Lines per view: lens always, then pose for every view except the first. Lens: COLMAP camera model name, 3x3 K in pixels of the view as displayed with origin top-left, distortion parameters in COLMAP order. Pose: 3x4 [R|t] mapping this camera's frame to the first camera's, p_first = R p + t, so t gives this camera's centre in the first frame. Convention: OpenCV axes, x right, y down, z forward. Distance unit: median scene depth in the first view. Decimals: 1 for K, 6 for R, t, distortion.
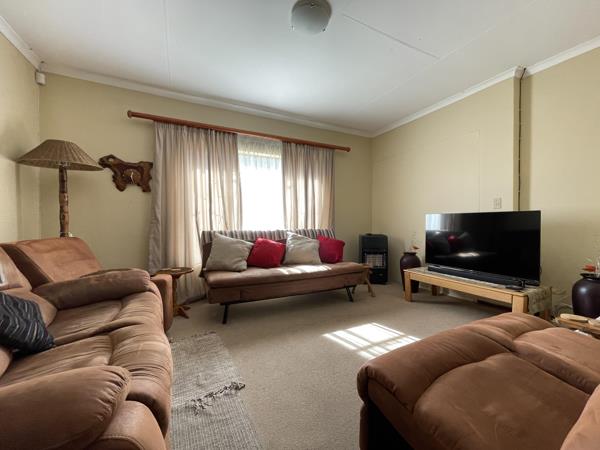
lens RADIAL K [[241.0, 0, 301.6], [0, 241.0, 225.4], [0, 0, 1]] dist [-0.001036, -0.000045]
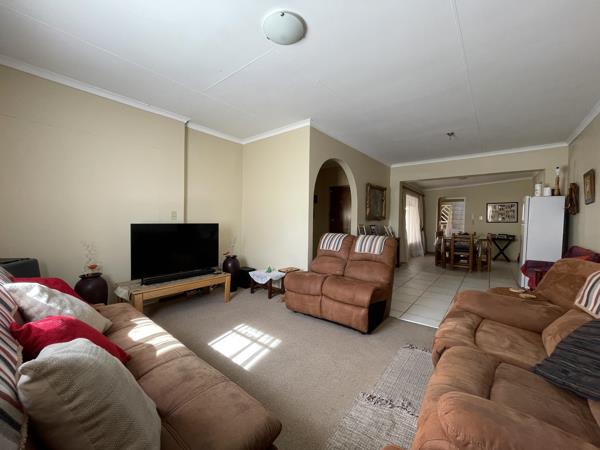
lens RADIAL K [[241.0, 0, 299.7], [0, 241.0, 224.7], [0, 0, 1]] dist [-0.001036, -0.000045]
pose [[-0.418509, -0.016055, 0.908071, -0.845920], [0.004908, 0.999789, 0.019939, -0.092697], [-0.908199, 0.012802, -0.418342, 1.308556]]
